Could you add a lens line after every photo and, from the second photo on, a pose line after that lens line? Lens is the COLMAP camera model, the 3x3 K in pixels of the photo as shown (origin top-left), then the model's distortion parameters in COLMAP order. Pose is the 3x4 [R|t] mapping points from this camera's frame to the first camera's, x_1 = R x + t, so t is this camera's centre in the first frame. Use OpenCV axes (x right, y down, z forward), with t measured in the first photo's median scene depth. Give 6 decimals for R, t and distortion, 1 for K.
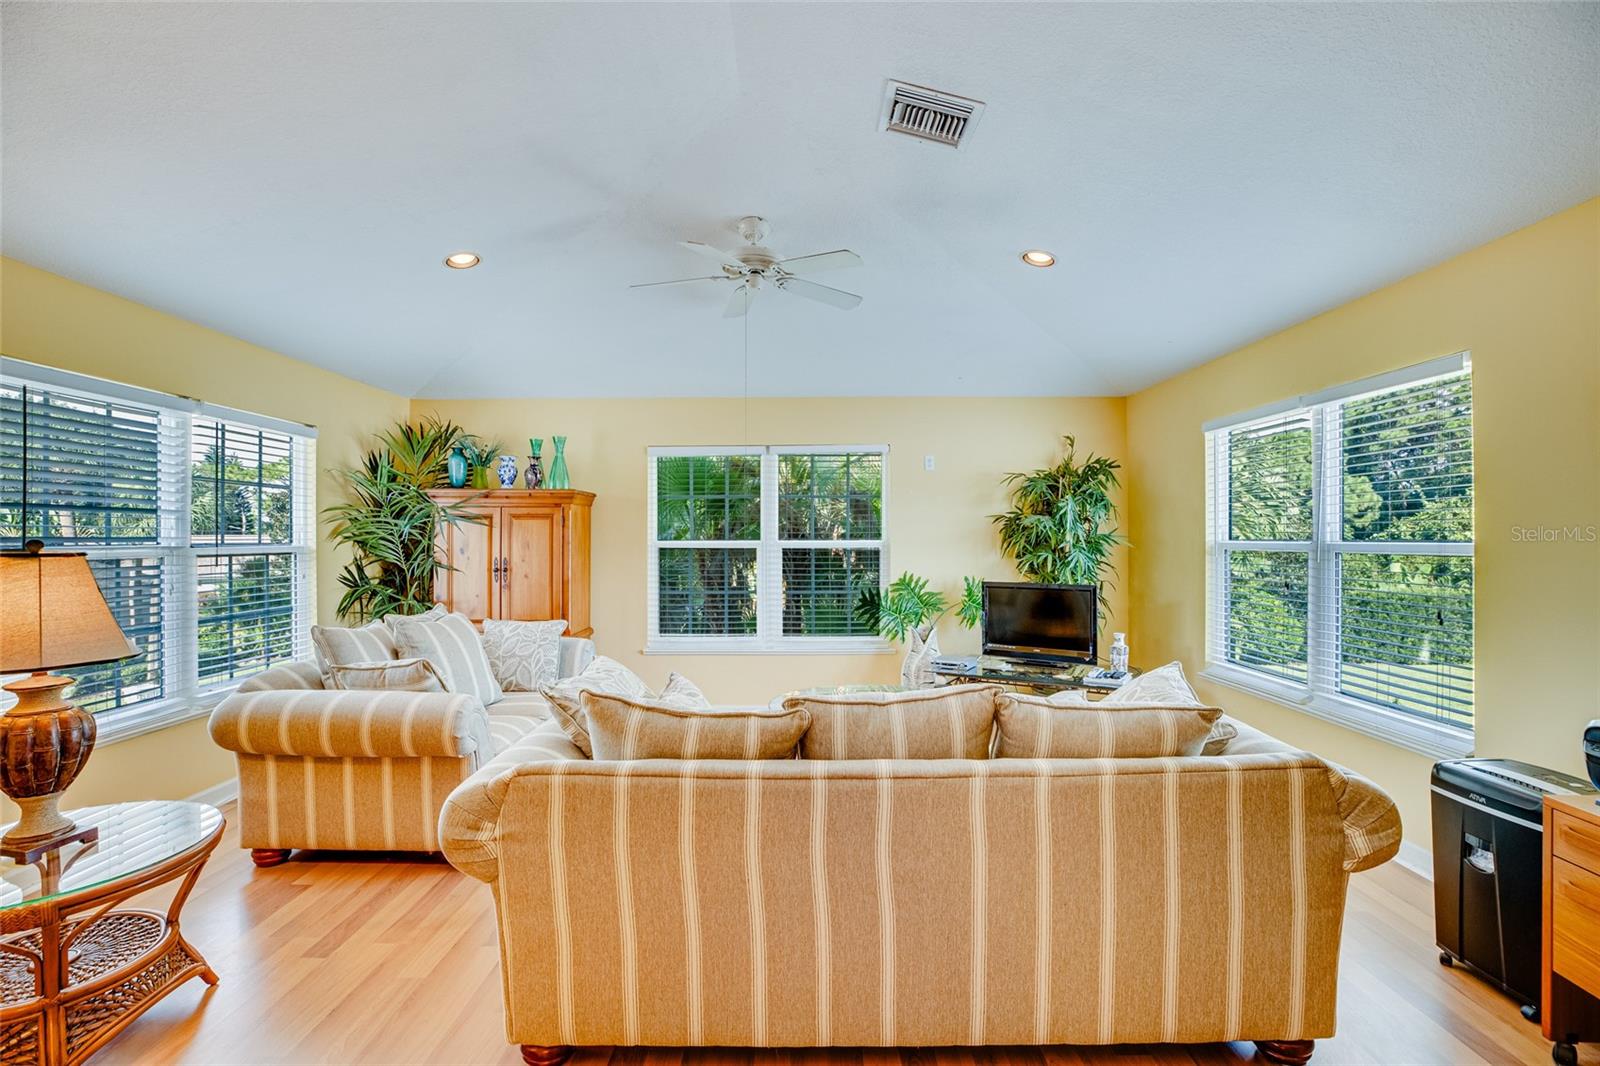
lens RADIAL K [[736.5, 0, 800.0], [0, 736.5, 533.0], [0, 0, 1]] dist [-0.042067, 0.012305]
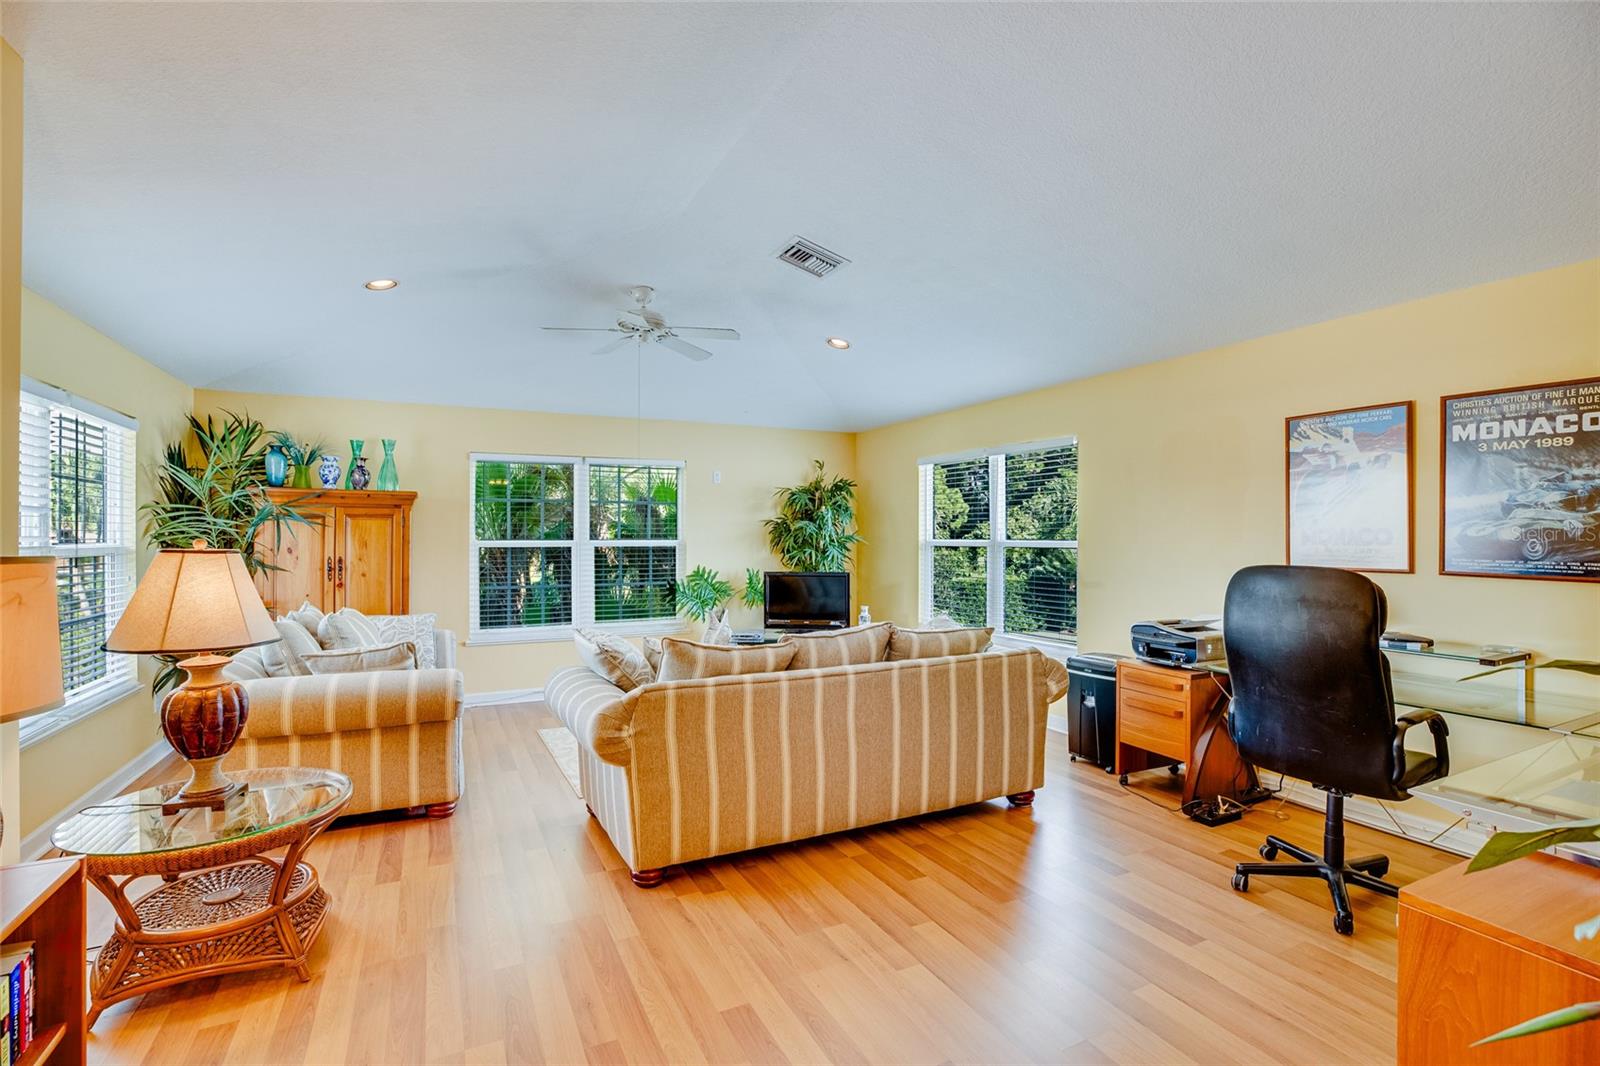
lens RADIAL K [[736.5, 0, 800.0], [0, 736.5, 533.0], [0, 0, 1]] dist [-0.042067, 0.012305]
pose [[0.894683, 0.003563, 0.446687, -0.308205], [-0.003879, 0.999992, -0.000208, -0.001969], [-0.446684, -0.001547, 0.894690, -0.208028]]
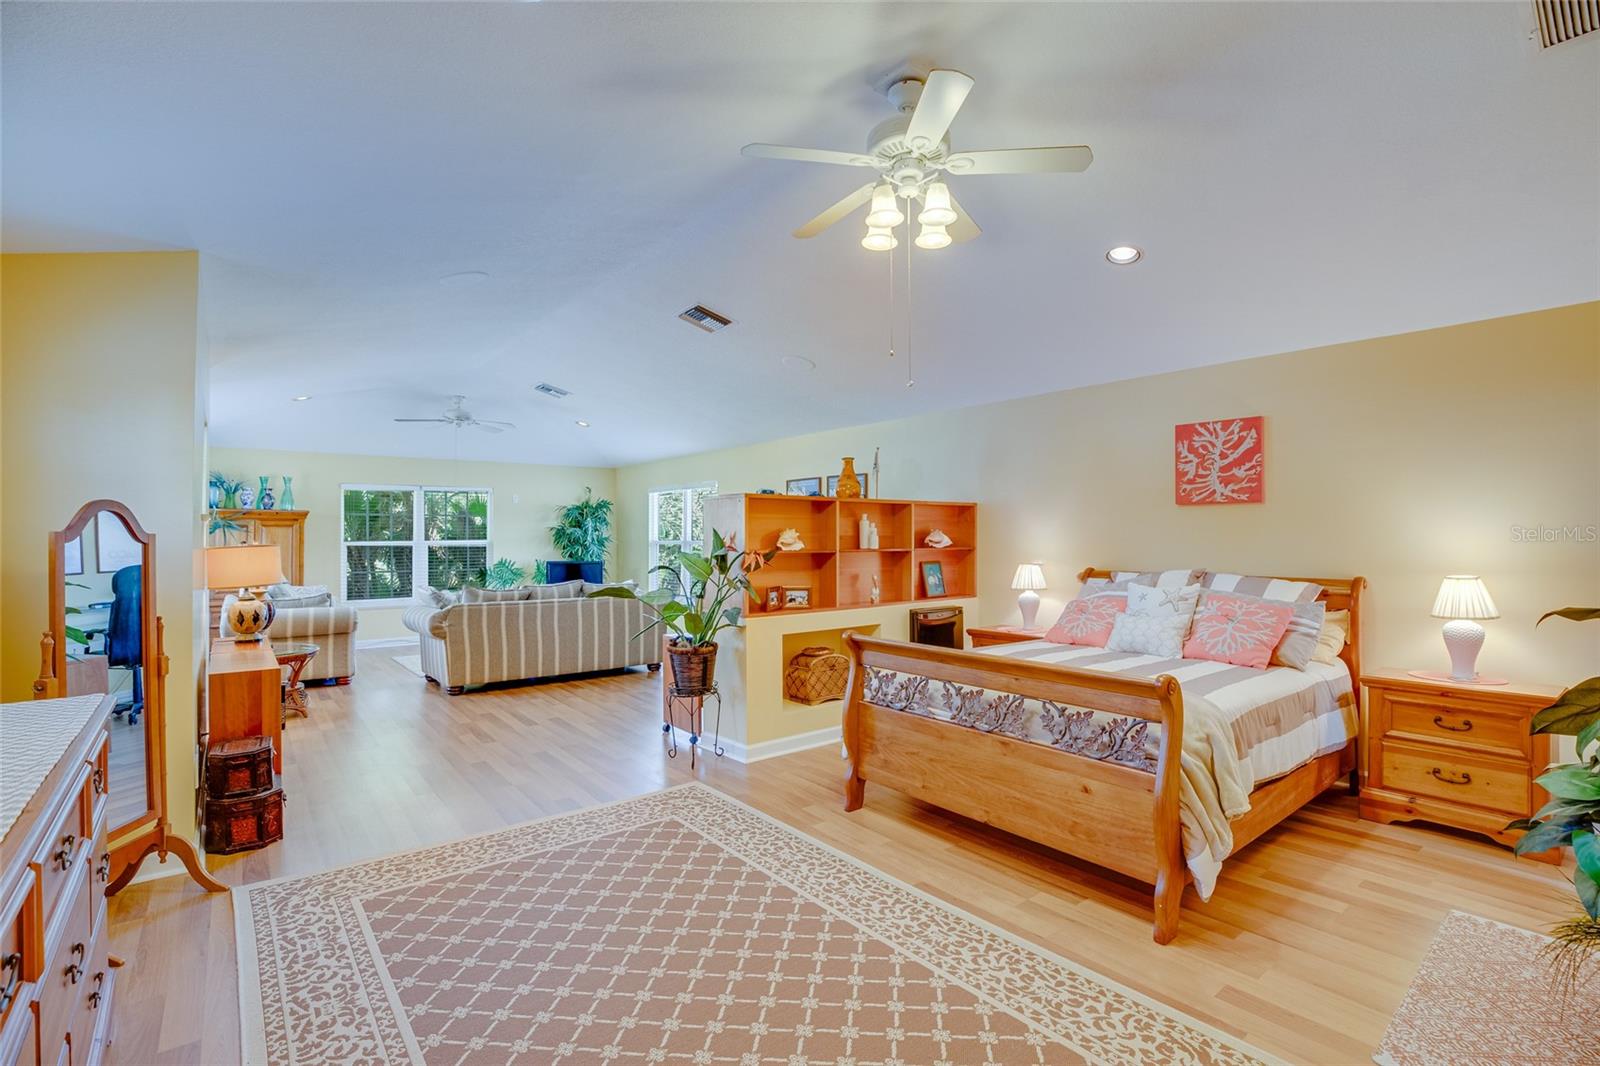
lens RADIAL K [[736.5, 0, 800.0], [0, 736.5, 533.0], [0, 0, 1]] dist [-0.042067, 0.012305]
pose [[0.786523, 0.003459, 0.617552, -0.487372], [-0.002881, 0.999994, -0.001931, -0.009094], [-0.617555, -0.000261, 0.786528, -1.093391]]
